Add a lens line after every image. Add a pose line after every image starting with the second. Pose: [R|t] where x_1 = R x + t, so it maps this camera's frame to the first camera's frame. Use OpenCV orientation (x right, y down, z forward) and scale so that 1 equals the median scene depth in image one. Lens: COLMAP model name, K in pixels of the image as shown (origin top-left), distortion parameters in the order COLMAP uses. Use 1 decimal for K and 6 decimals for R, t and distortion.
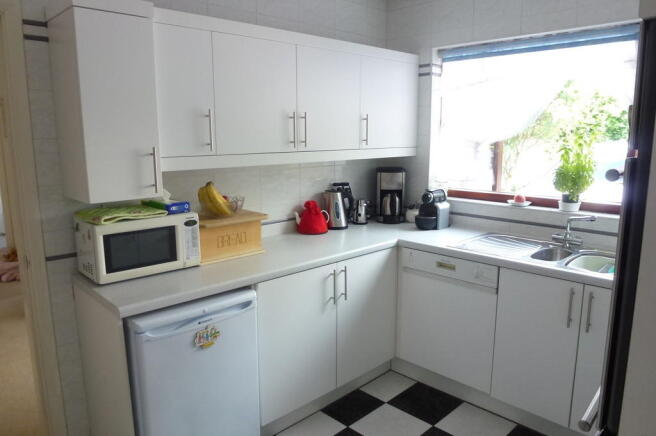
lens RADIAL K [[476.6, 0, 329.6], [0, 476.6, 219.2], [0, 0, 1]] dist [-0.012807, -0.001640]
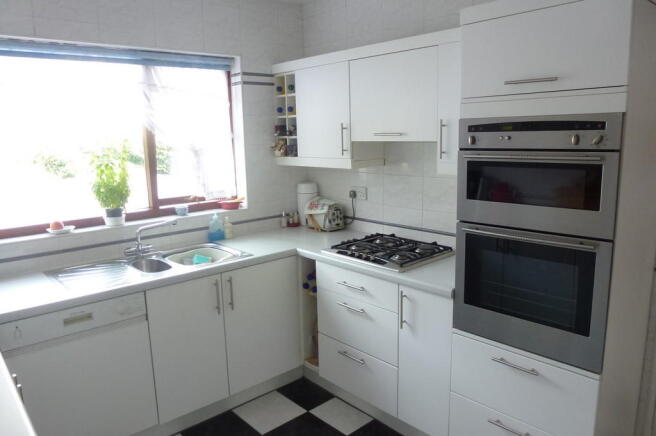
lens RADIAL K [[476.6, 0, 329.2], [0, 476.6, 217.0], [0, 0, 1]] dist [-0.012807, -0.001640]
pose [[0.063480, -0.177626, 0.982048, -0.471450], [0.205602, 0.965252, 0.161298, -0.106591], [-0.976575, 0.191672, 0.097794, 0.472344]]
